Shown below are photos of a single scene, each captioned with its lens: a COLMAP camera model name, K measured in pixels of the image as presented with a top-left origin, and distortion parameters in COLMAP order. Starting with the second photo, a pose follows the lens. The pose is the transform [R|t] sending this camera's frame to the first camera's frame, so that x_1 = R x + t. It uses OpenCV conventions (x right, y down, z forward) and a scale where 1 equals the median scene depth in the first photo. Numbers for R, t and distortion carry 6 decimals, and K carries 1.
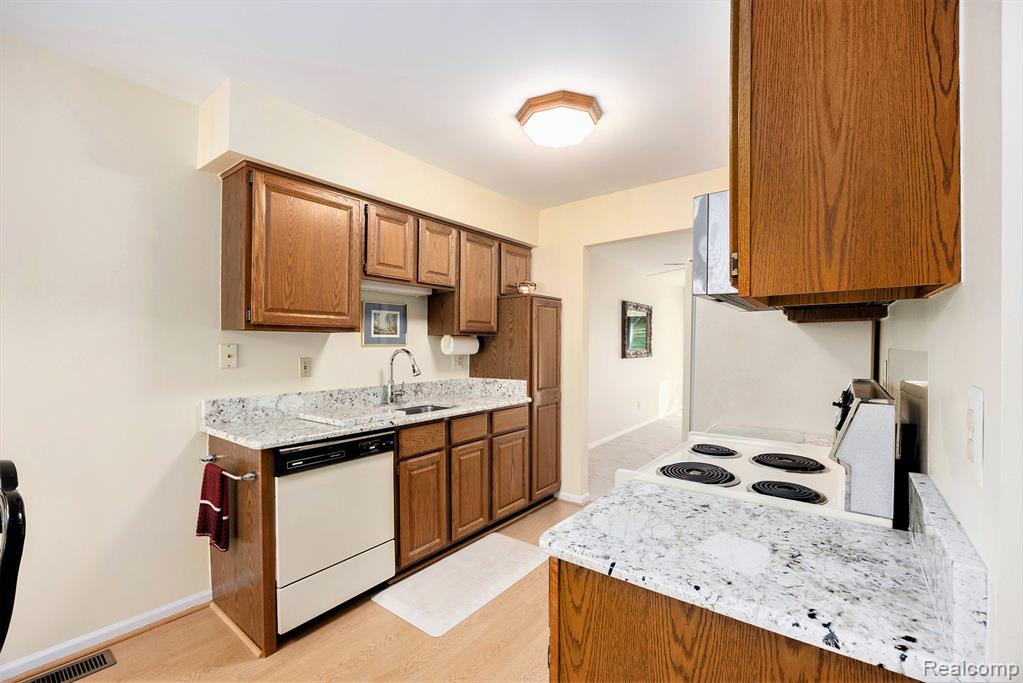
lens RADIAL K [[435.7, 0, 509.5], [0, 435.7, 345.3], [0, 0, 1]] dist [-0.000565, 0.000006]
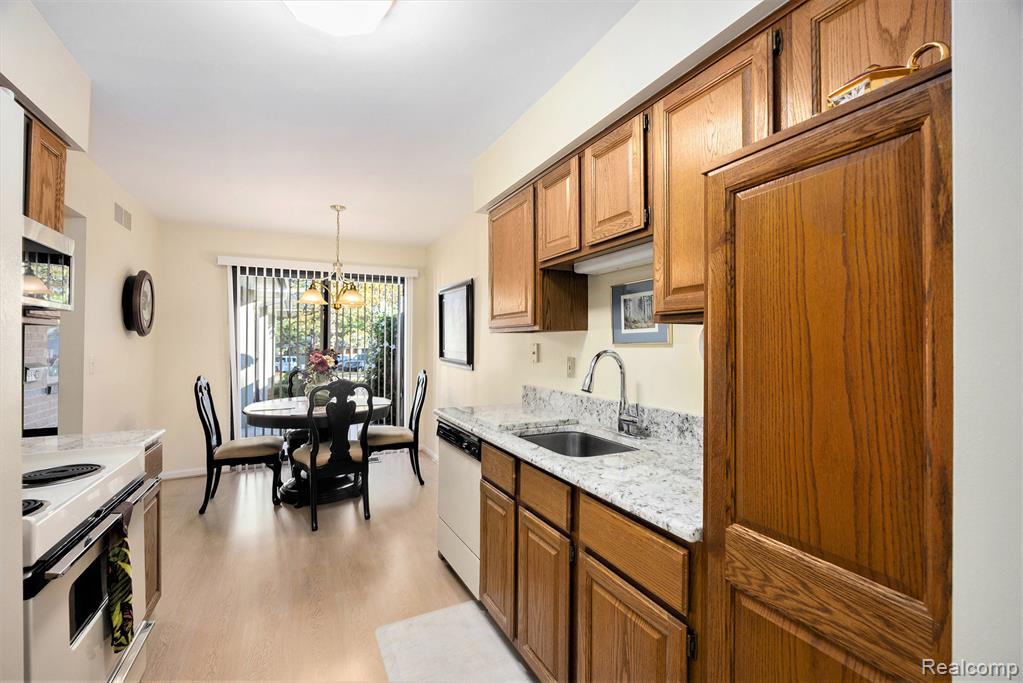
lens RADIAL K [[435.7, 0, 509.5], [0, 435.7, 345.3], [0, 0, 1]] dist [-0.000565, 0.000006]
pose [[-0.441438, 0.006337, -0.897269, 0.407431], [0.004045, 0.999979, 0.005073, -0.003902], [0.897282, -0.001390, -0.441455, 1.146246]]
